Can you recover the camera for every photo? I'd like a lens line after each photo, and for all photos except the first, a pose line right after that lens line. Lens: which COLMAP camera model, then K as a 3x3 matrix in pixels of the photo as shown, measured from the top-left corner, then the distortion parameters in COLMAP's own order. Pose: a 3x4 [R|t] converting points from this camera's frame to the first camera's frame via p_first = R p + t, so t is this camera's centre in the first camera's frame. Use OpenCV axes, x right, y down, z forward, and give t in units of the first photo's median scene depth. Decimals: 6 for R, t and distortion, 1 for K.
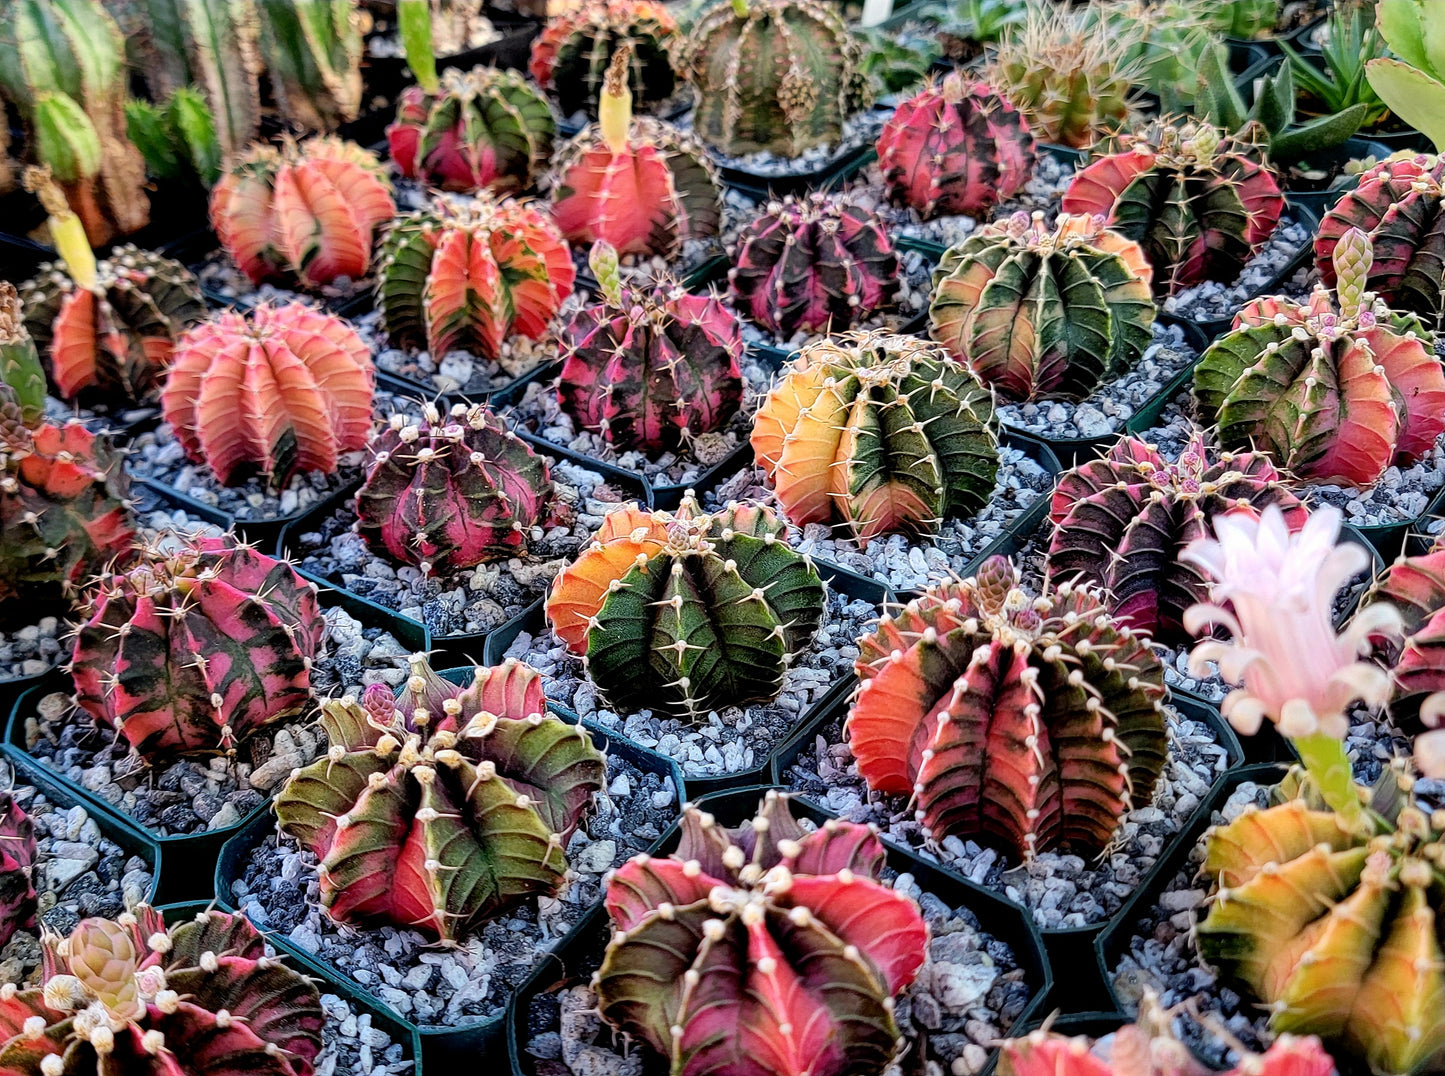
lens RADIAL K [[1949.8, 0, 640.7], [0, 1949.8, 539.6], [0, 0, 1]] dist [0.101212, -0.292484]
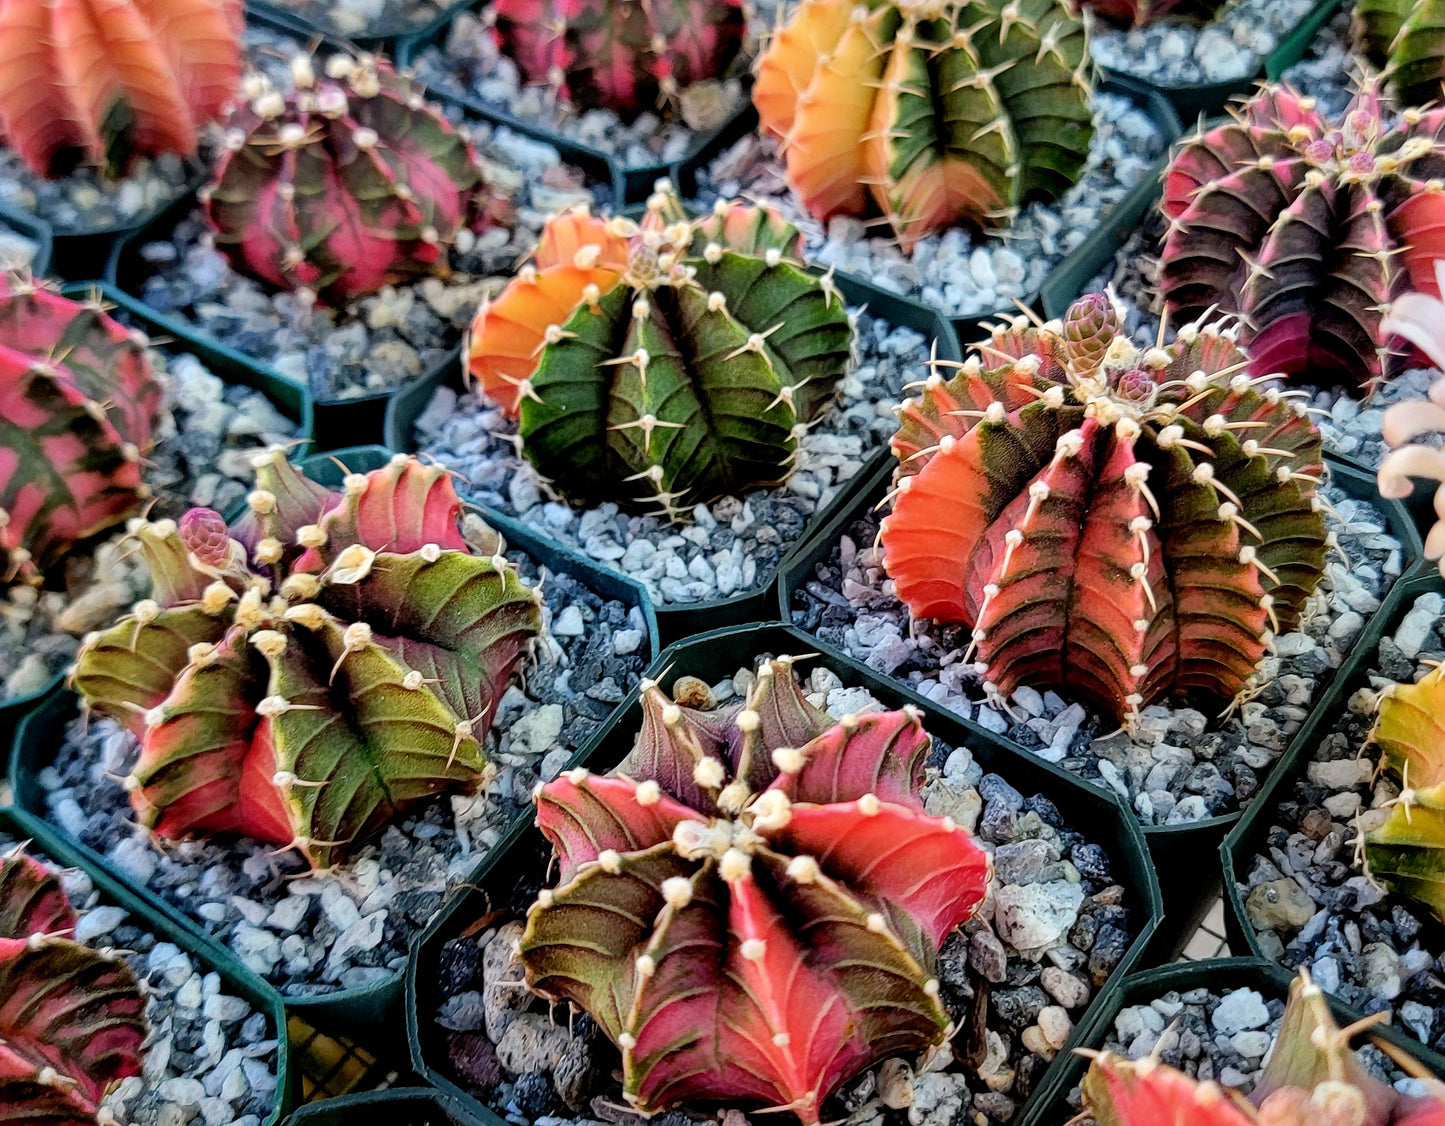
lens RADIAL K [[2073.8, 0, 772.9], [0, 2073.8, 692.0], [0, 0, 1]] dist [0.057958, -0.219005]
pose [[0.998956, -0.034923, 0.029463, 0.042768], [0.026398, 0.967444, 0.251703, -0.041745], [-0.037294, -0.250662, 0.967356, 0.258410]]
